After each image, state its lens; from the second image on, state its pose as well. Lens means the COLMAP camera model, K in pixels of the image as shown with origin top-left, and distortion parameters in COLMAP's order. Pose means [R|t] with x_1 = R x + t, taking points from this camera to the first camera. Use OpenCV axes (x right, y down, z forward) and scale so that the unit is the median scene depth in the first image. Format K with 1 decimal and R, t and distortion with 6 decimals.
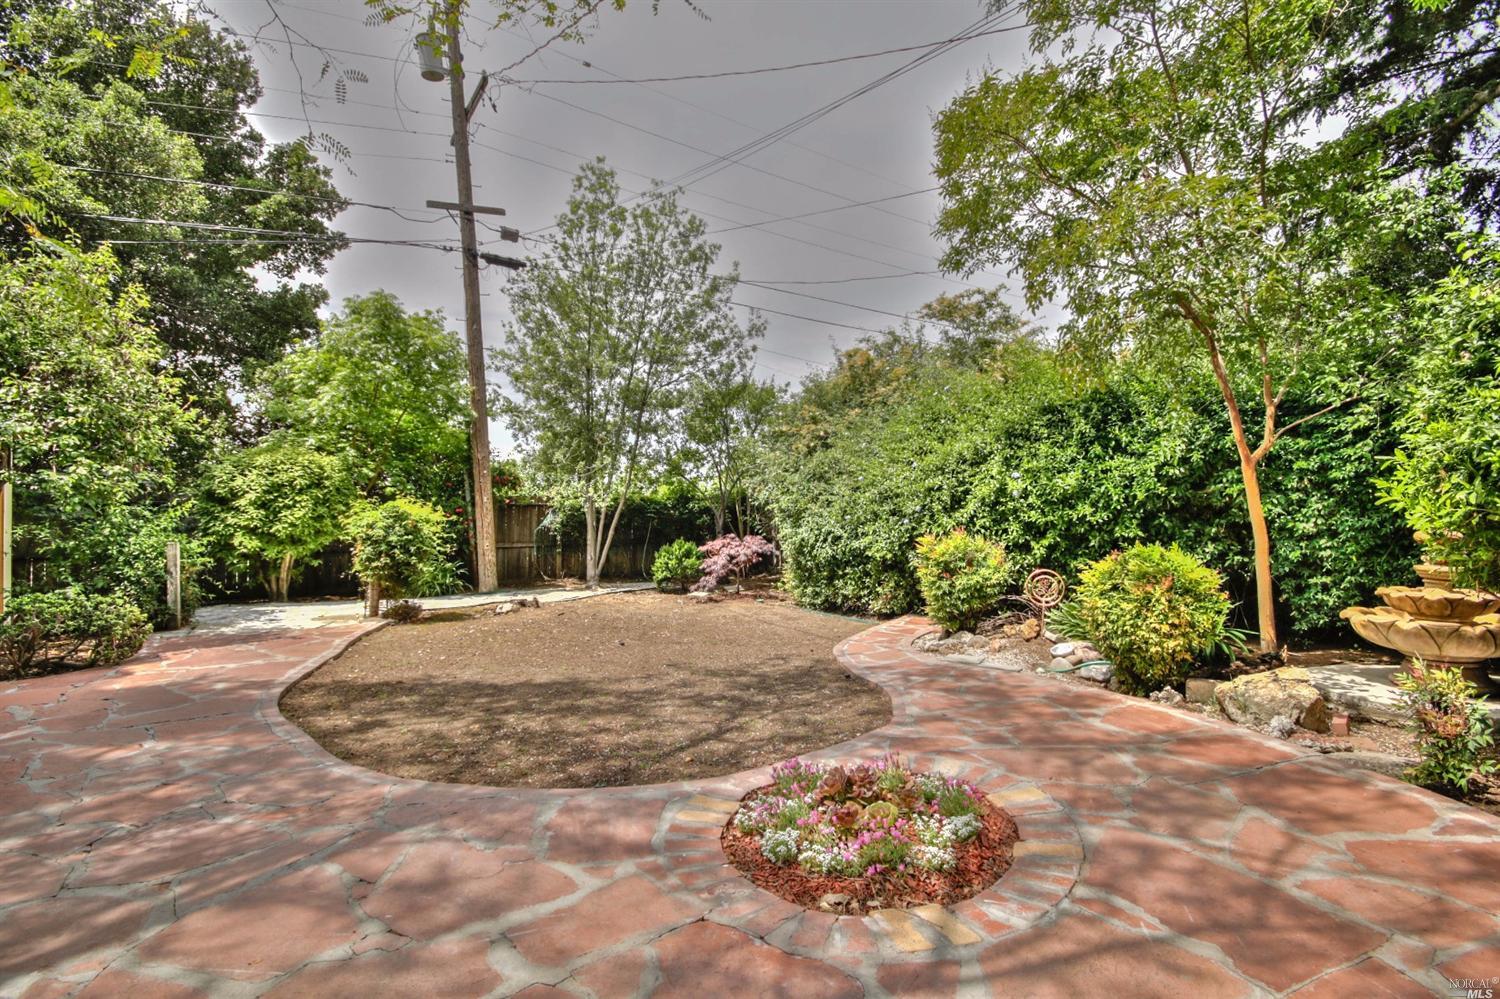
lens RADIAL K [[686.6, 0, 752.2], [0, 686.6, 510.8], [0, 0, 1]] dist [0.004311, -0.006049]
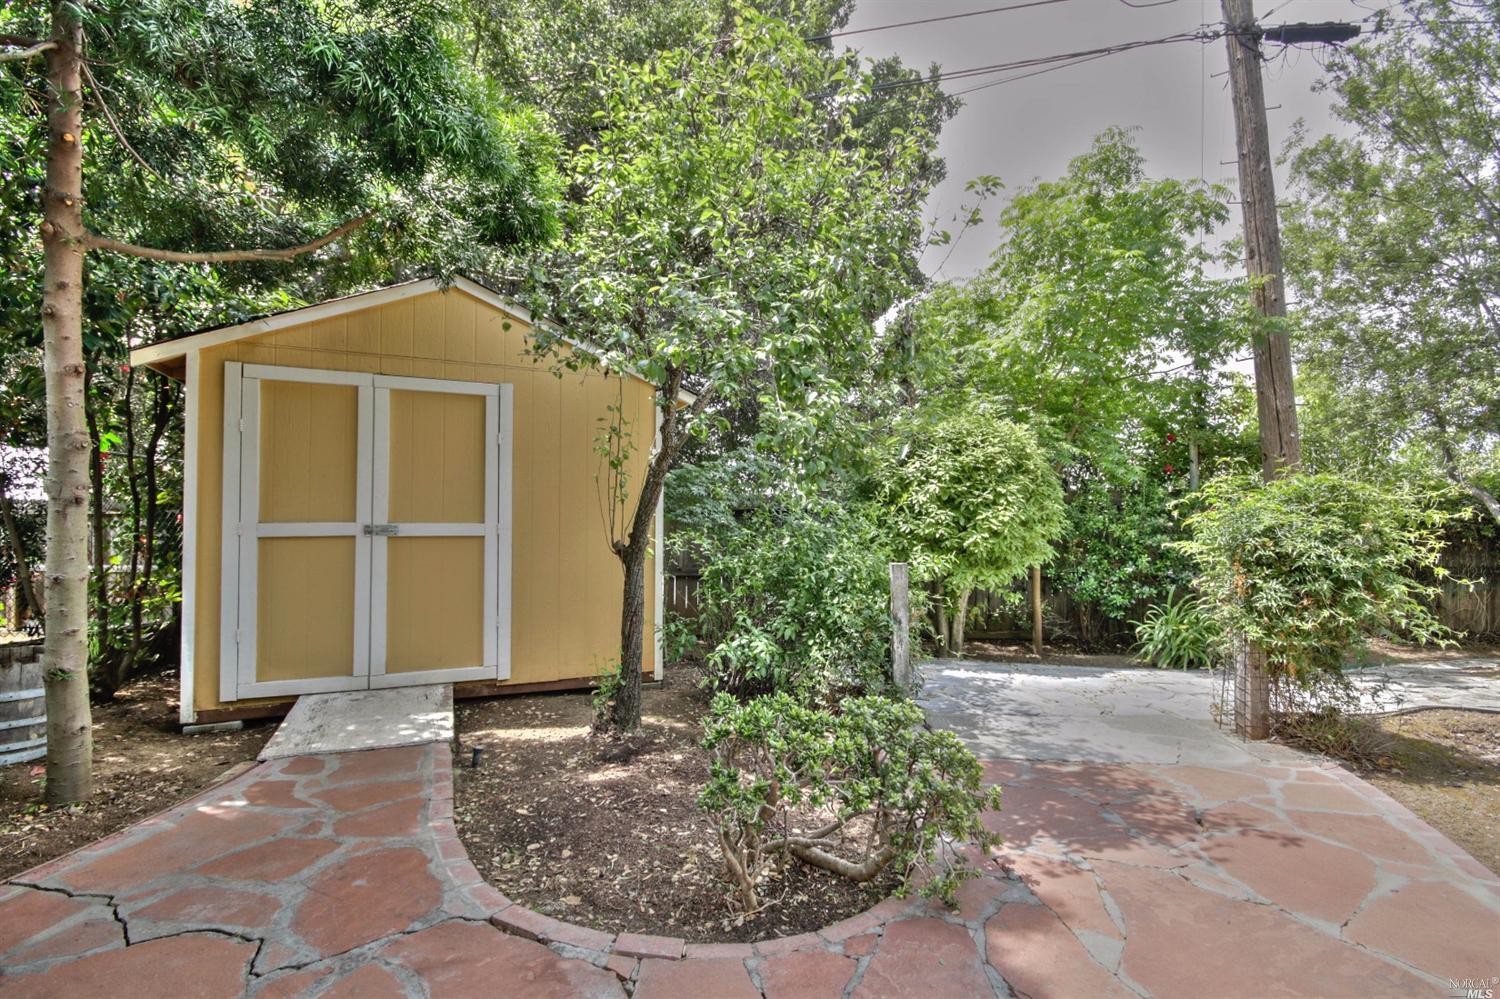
lens RADIAL K [[686.6, 0, 752.2], [0, 686.6, 510.8], [0, 0, 1]] dist [0.004311, -0.006049]
pose [[0.805554, -0.023160, -0.592070, -0.486192], [0.007349, 0.999550, -0.029099, 0.016051], [0.592477, 0.019090, 0.805361, 0.397284]]
